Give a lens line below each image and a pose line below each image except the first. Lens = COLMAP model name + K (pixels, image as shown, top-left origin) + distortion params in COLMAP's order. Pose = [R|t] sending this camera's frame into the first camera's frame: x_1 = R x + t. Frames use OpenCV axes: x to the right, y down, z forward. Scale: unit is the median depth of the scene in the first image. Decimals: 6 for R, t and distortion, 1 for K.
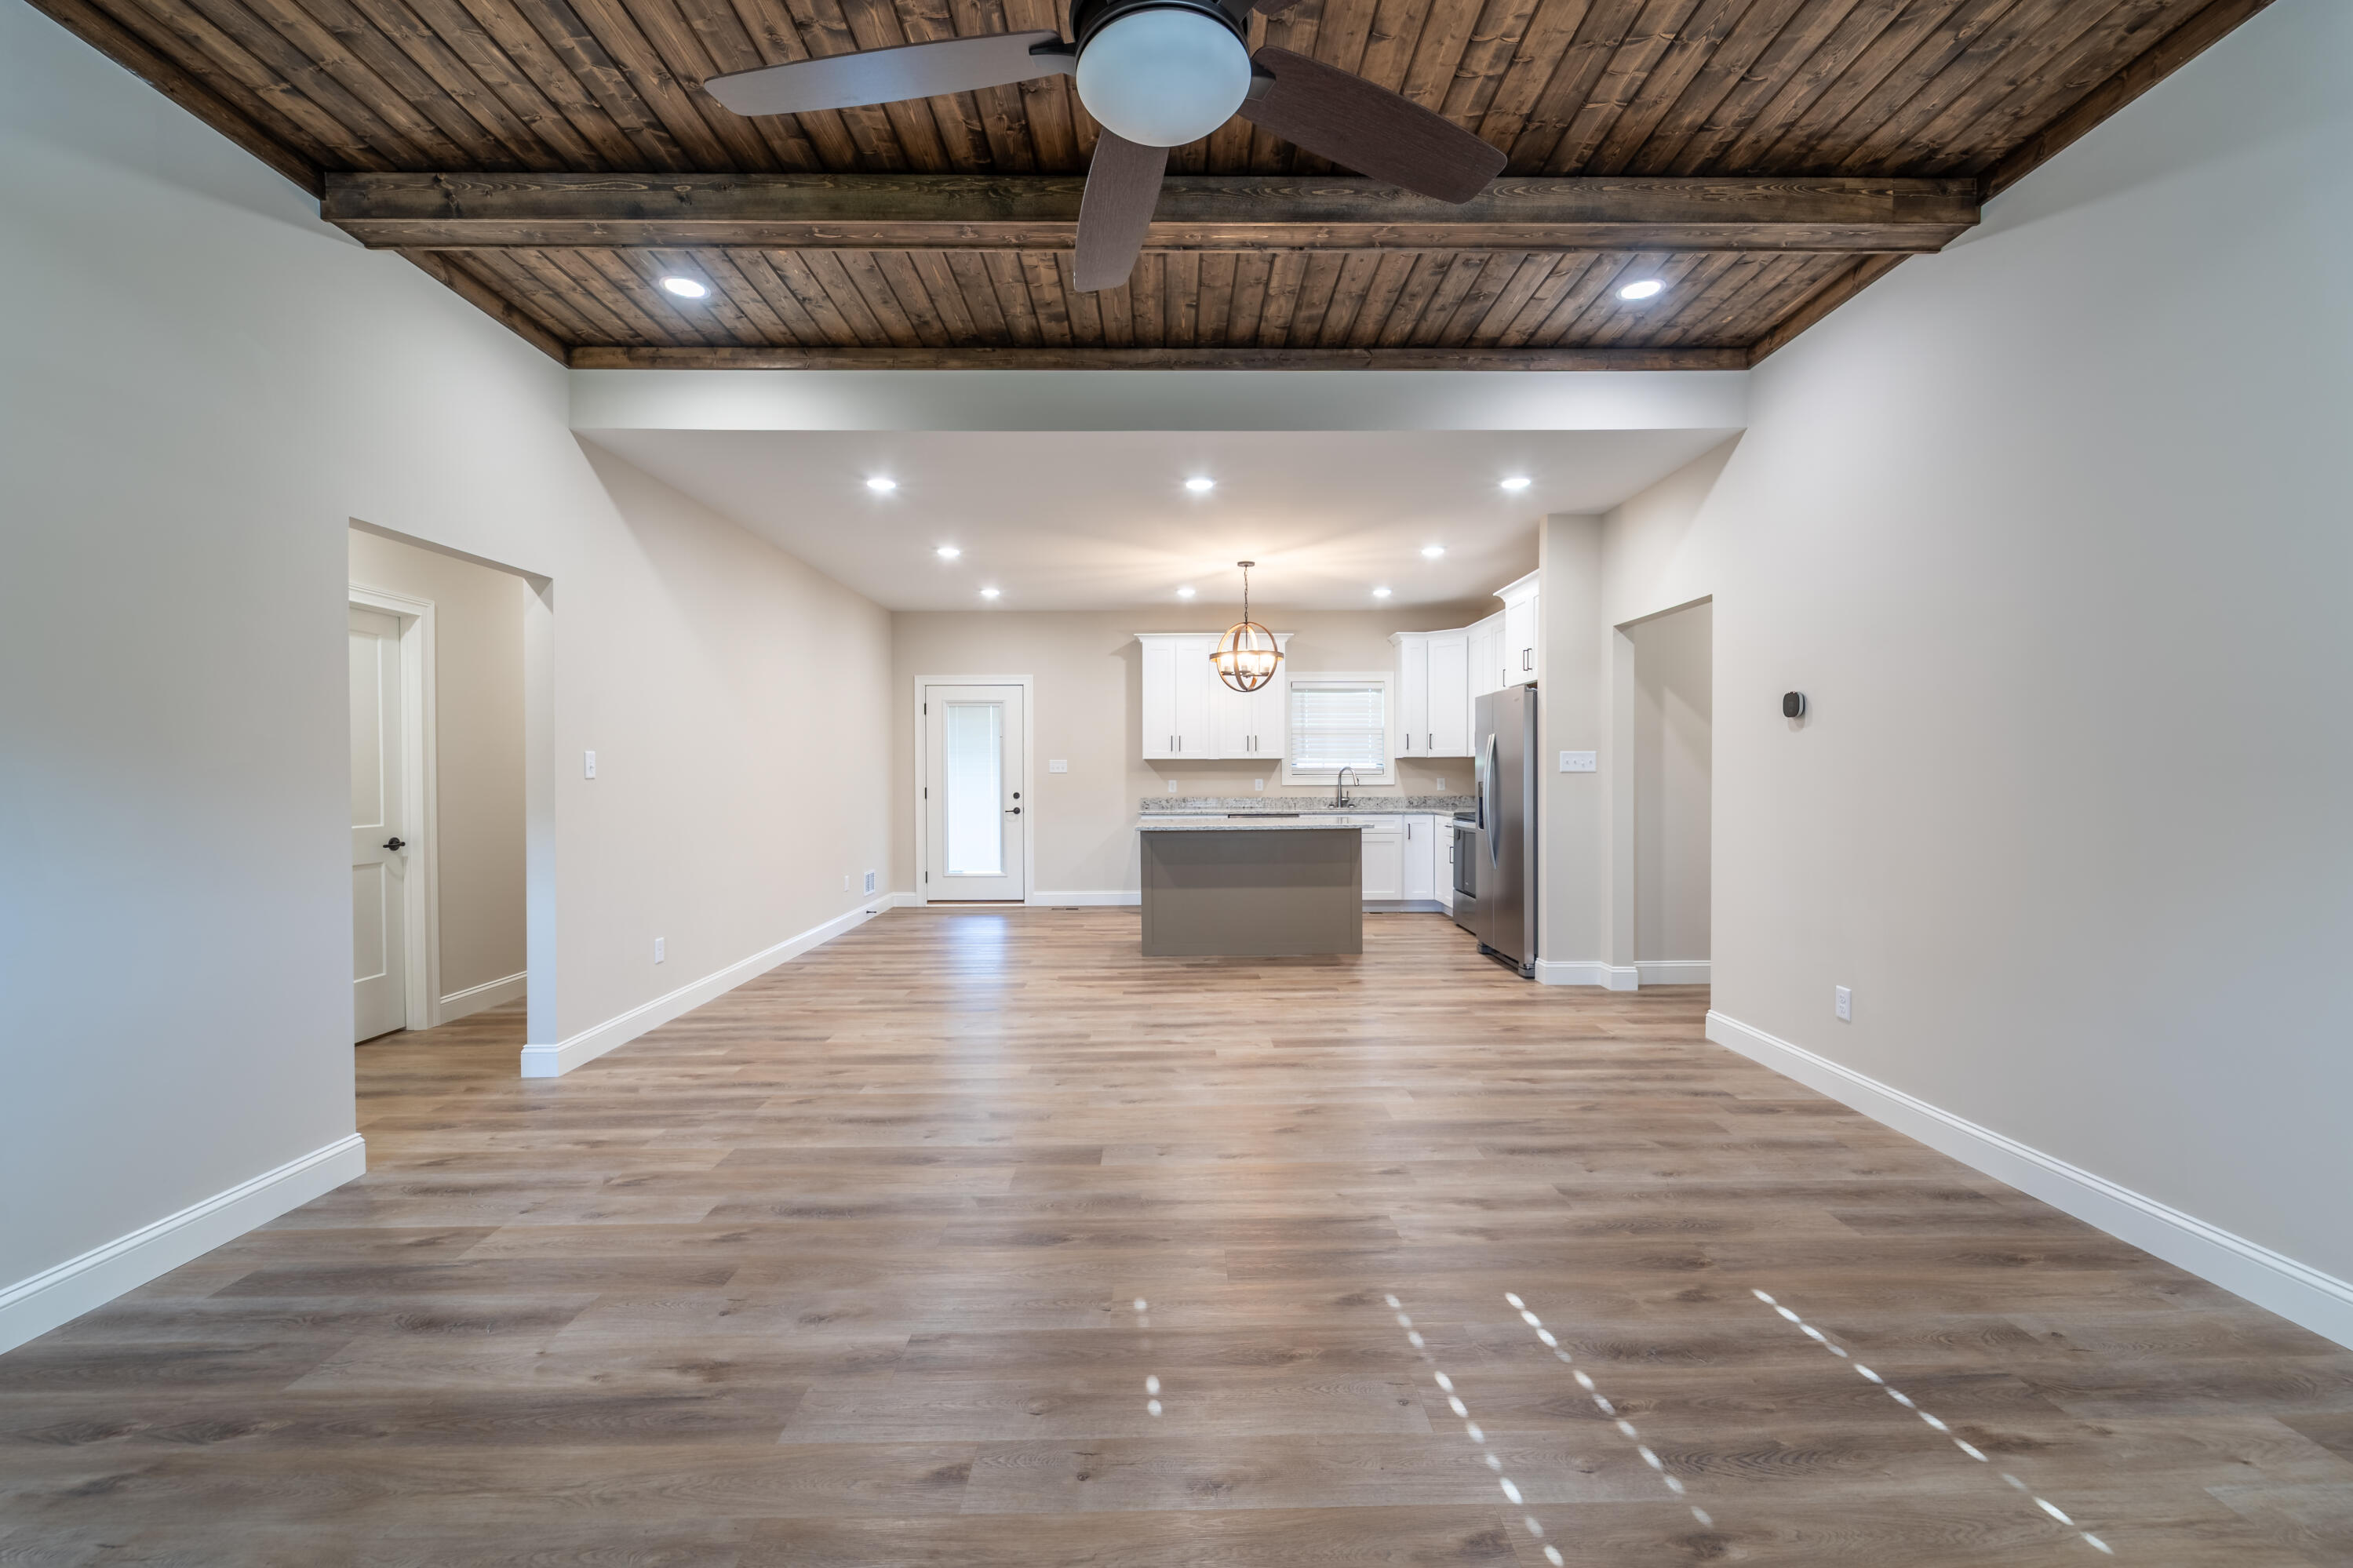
lens RADIAL K [[947.5, 0, 1184.1], [0, 947.5, 795.2], [0, 0, 1]] dist [0.002824, -0.003778]
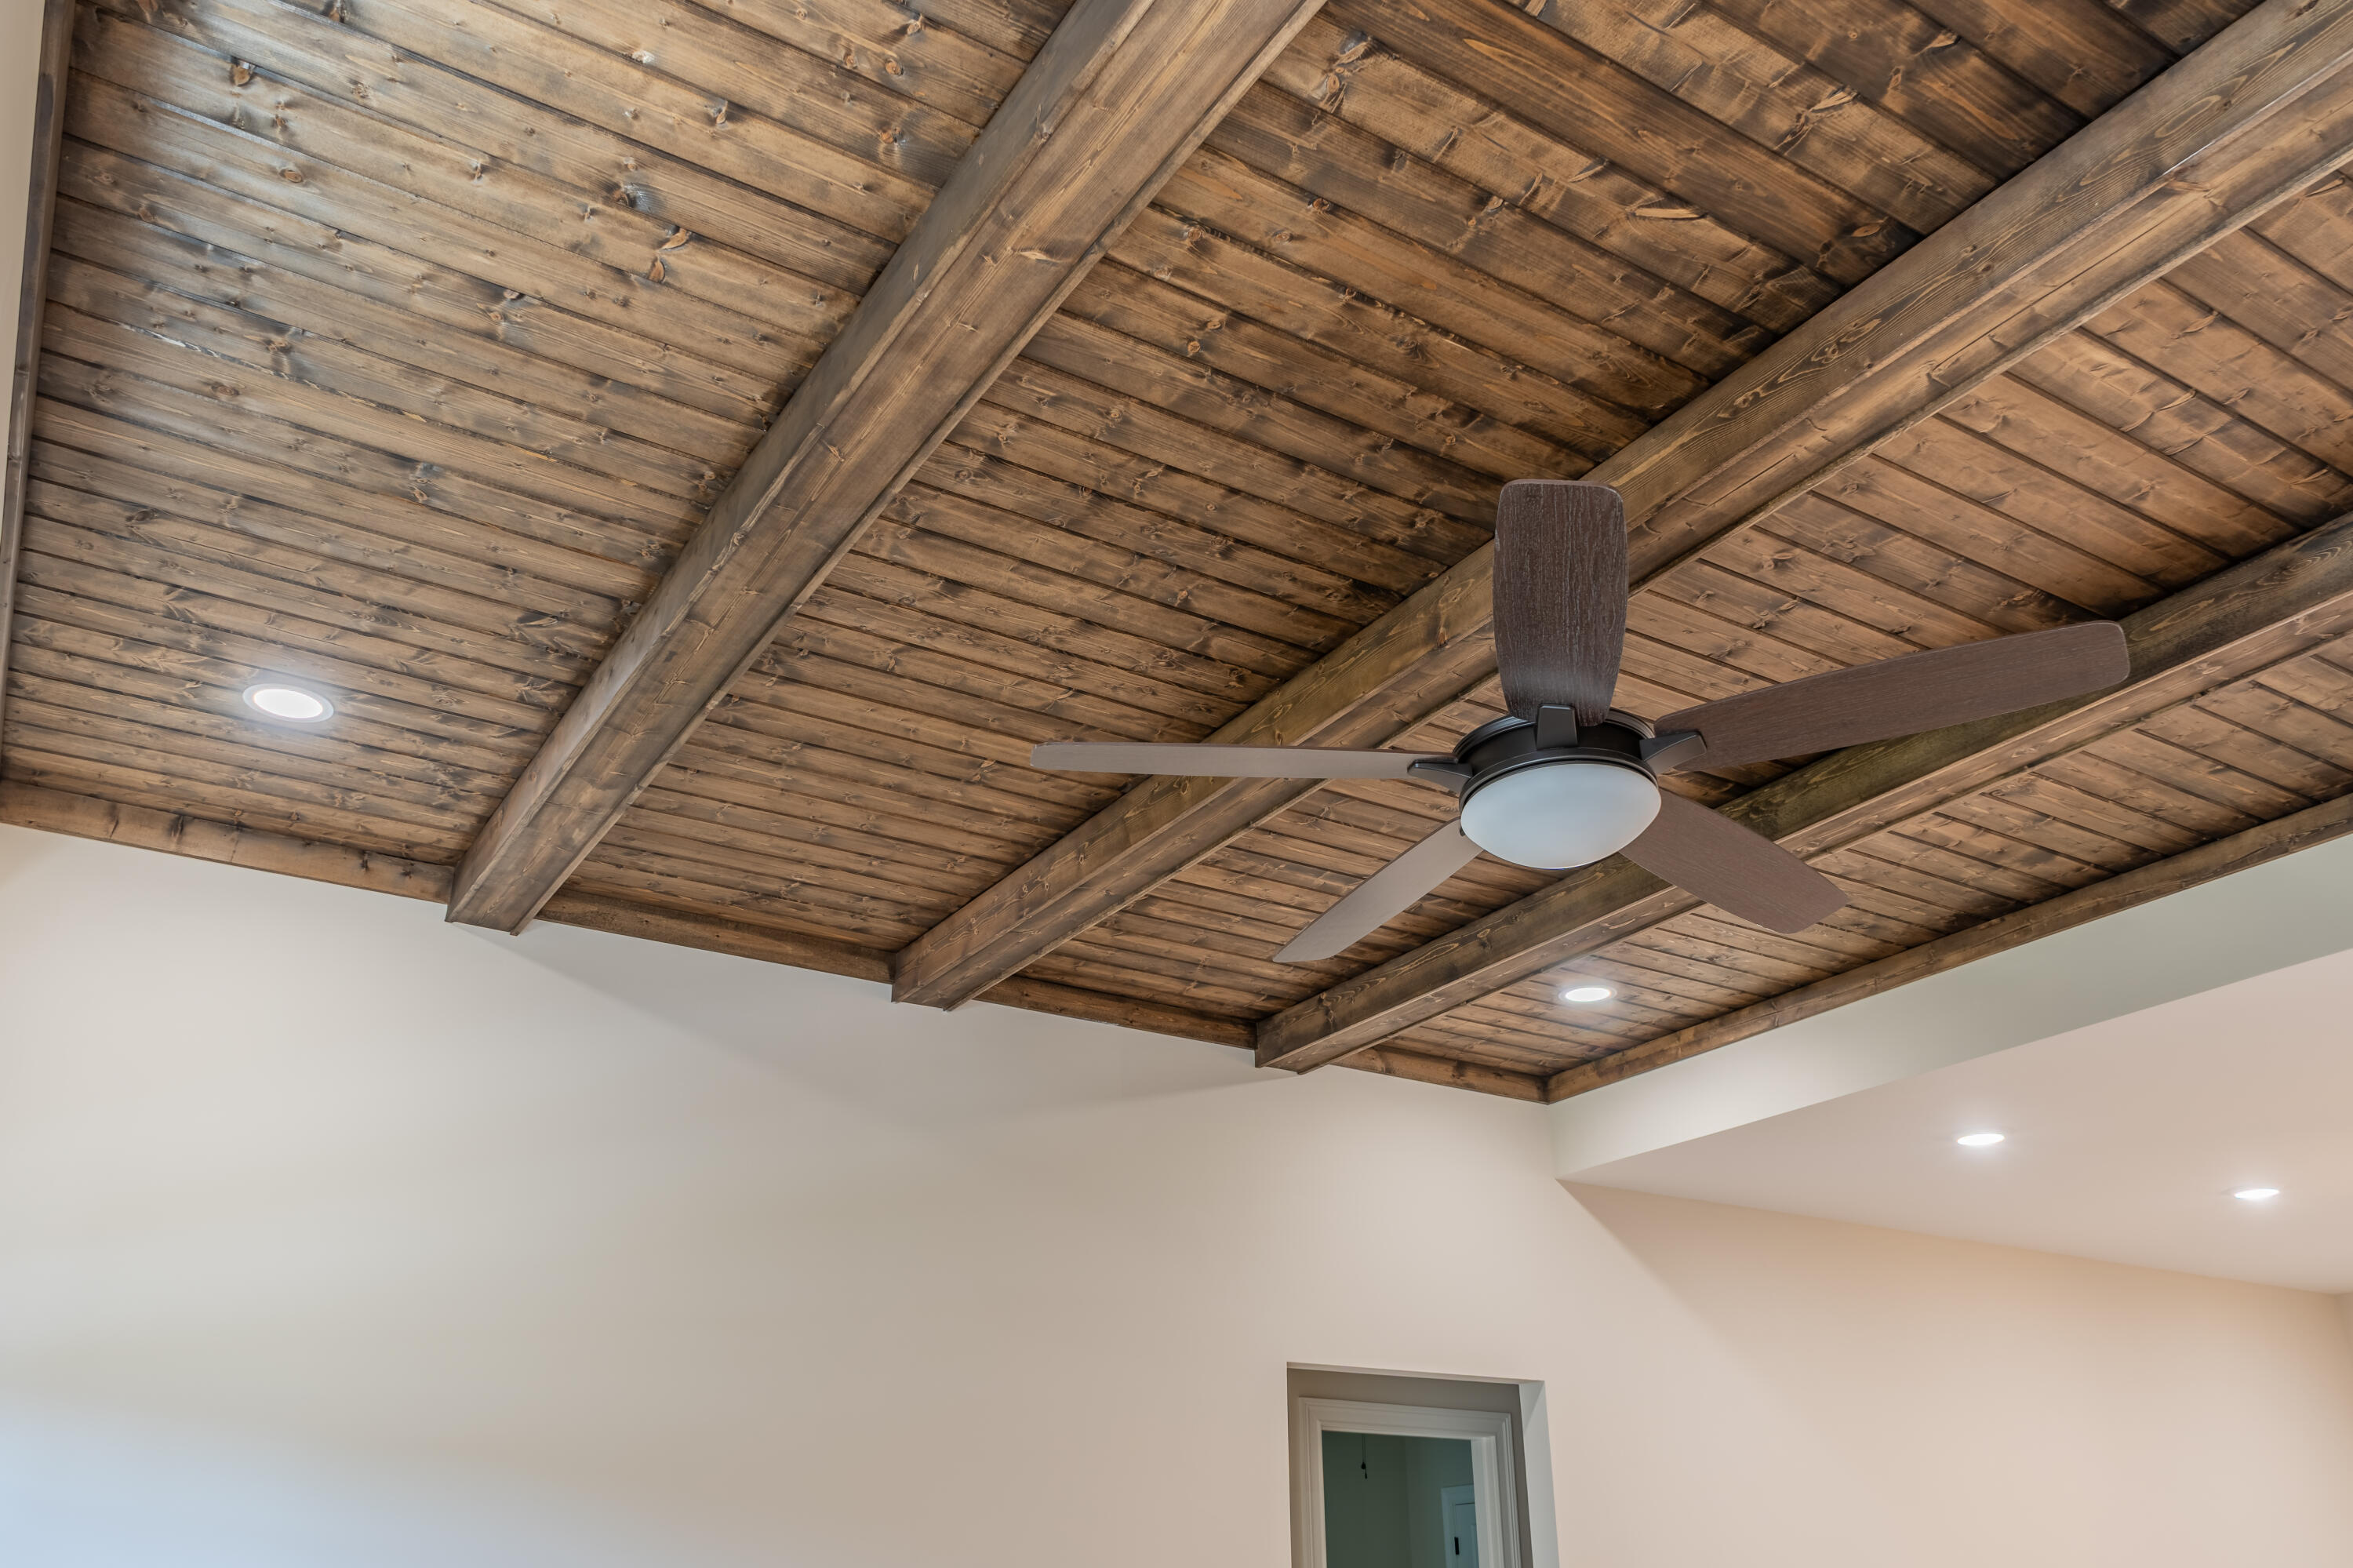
lens RADIAL K [[1886.0, 0, 1195.3], [0, 1886.0, 780.4], [0, 0, 1]] dist [-0.011048, -0.006033]
pose [[0.521693, -0.358469, -0.774168, 0.514419], [-0.018420, 0.902497, -0.430302, -0.007835], [0.852934, 0.238746, 0.464223, -0.052900]]
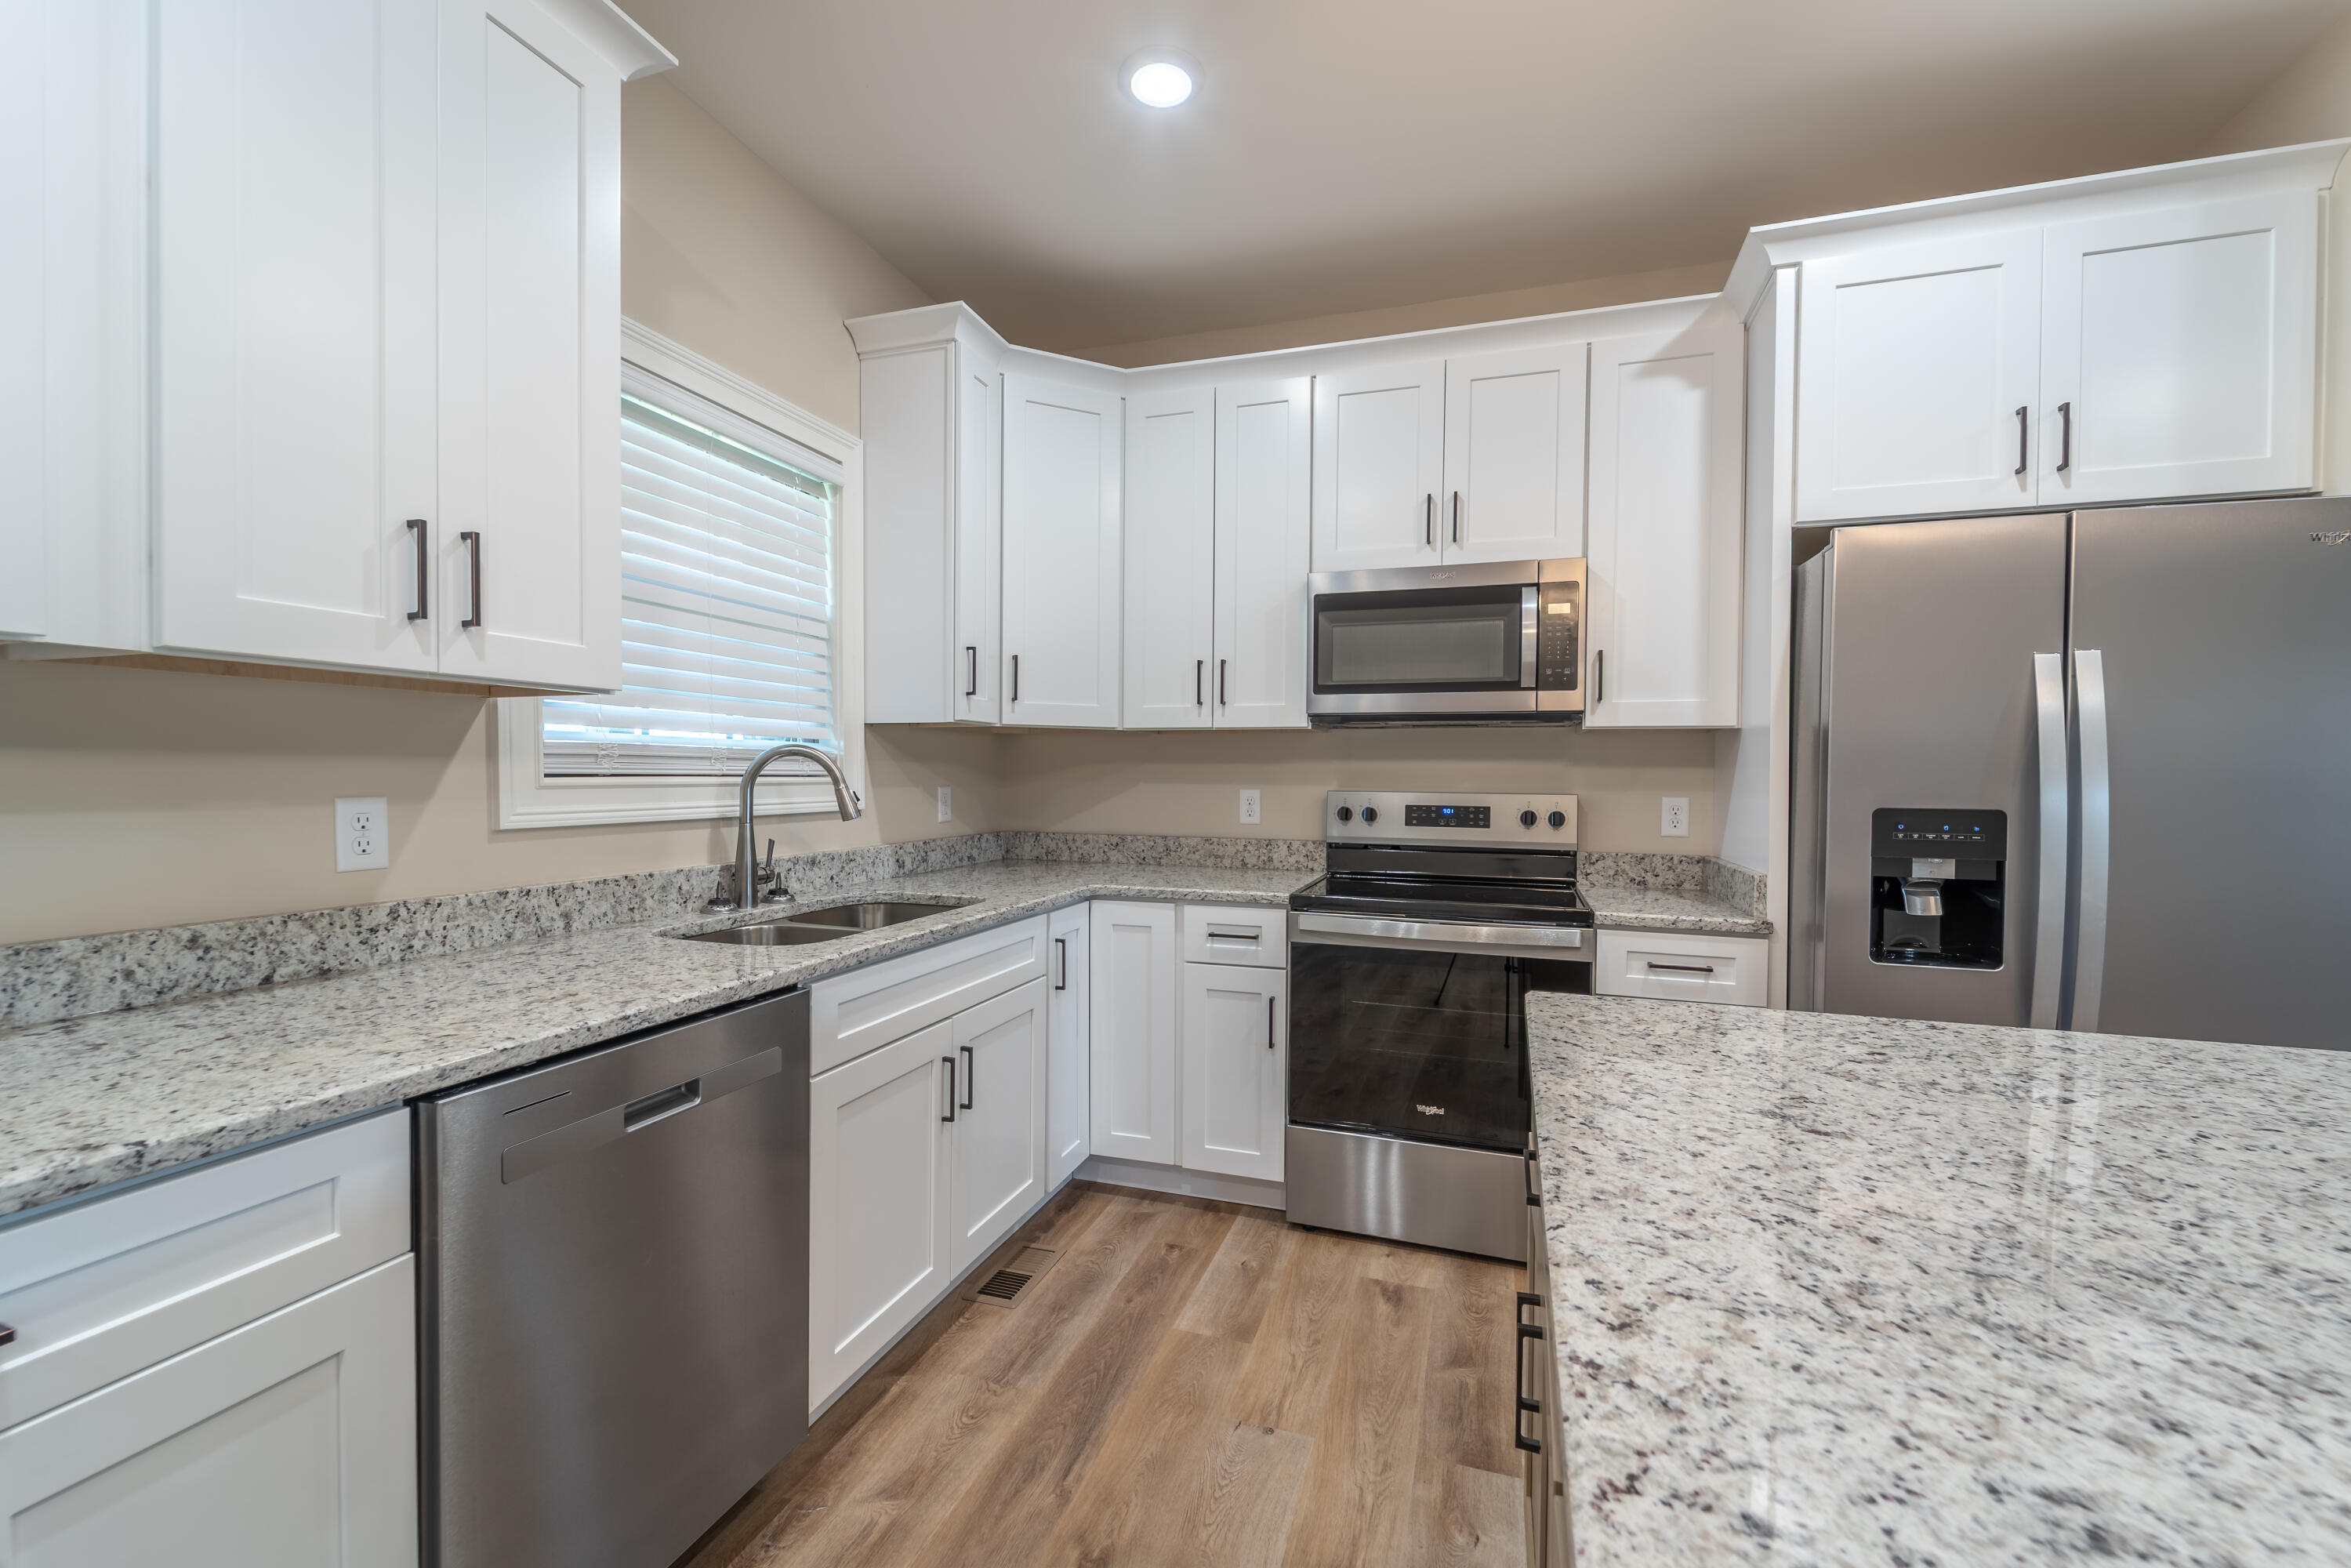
lens RADIAL K [[946.9, 0, 1189.5], [0, 946.9, 789.0], [0, 0, 1]] dist [0.002824, -0.003778]
pose [[0.329705, -0.009986, 0.944031, -0.075437], [0.013868, 0.999887, 0.005734, -0.040055], [-0.943982, 0.011201, 0.329807, 1.776846]]
